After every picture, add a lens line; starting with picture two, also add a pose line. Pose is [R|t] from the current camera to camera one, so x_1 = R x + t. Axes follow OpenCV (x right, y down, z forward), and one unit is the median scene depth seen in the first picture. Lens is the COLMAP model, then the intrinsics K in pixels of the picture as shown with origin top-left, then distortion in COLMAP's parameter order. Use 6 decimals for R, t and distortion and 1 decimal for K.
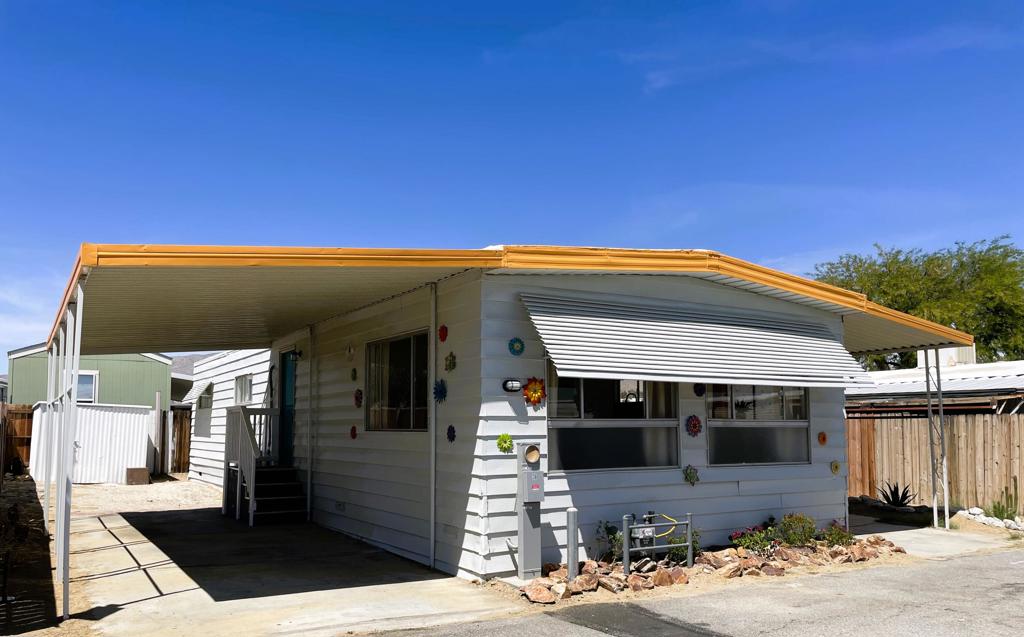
lens RADIAL K [[770.6, 0, 511.0], [0, 770.6, 382.3], [0, 0, 1]] dist [0.049986, -0.003322]
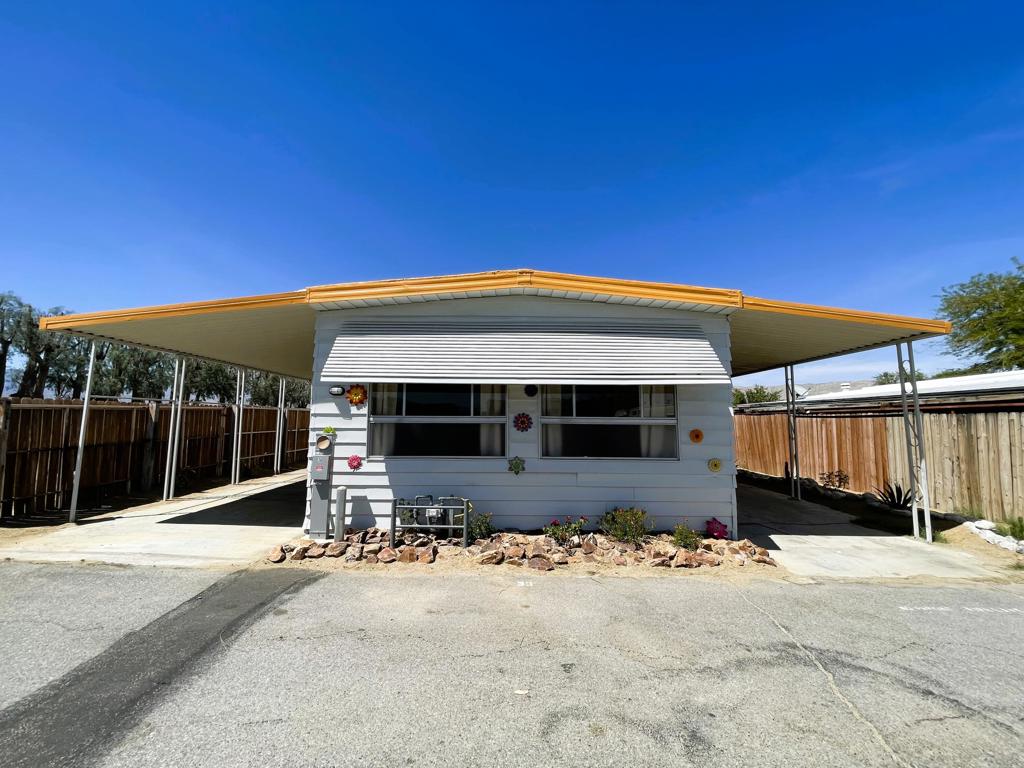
lens RADIAL K [[414.8, 0, 513.9], [0, 414.8, 385.7], [0, 0, 1]] dist [0.002322, 0.000444]
pose [[0.852306, -0.036582, -0.521763, 0.549513], [0.020577, 0.999124, -0.036438, 0.023984], [0.522639, 0.020320, 0.852312, 0.464747]]
